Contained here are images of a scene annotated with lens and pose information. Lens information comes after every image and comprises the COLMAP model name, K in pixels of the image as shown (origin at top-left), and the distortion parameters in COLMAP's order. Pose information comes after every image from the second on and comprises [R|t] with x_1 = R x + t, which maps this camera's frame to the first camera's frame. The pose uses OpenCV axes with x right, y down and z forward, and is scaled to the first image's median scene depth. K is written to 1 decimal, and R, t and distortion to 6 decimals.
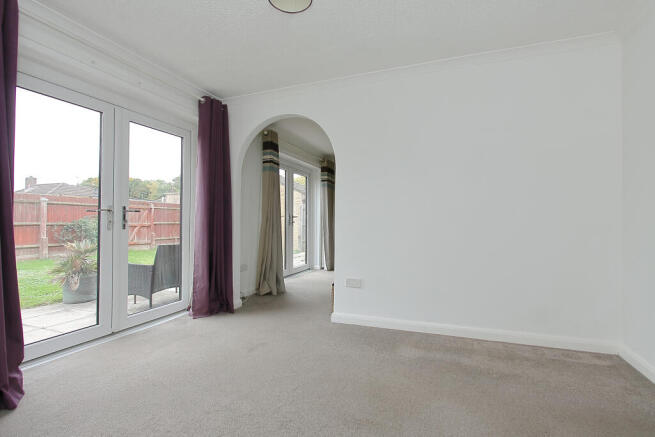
lens RADIAL K [[311.8, 0, 324.6], [0, 311.8, 211.6], [0, 0, 1]] dist [0.001373, 0.000267]
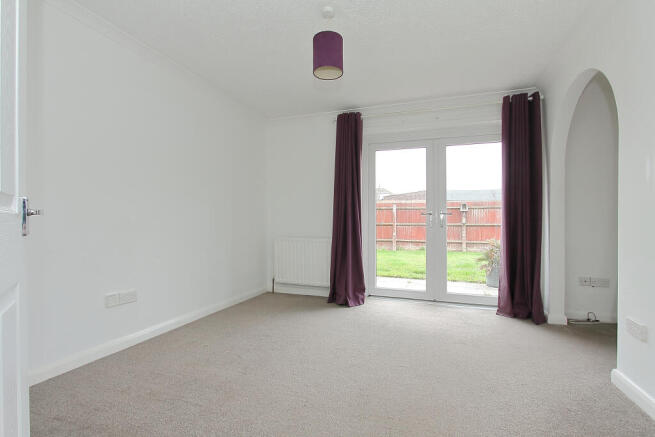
lens RADIAL K [[311.8, 0, 324.6], [0, 311.8, 211.6], [0, 0, 1]] dist [0.001373, 0.000267]
pose [[0.019484, -0.036612, -0.999140, 0.606857], [0.022460, 0.999093, -0.036172, 0.023957], [0.999558, -0.021736, 0.020289, 0.403217]]
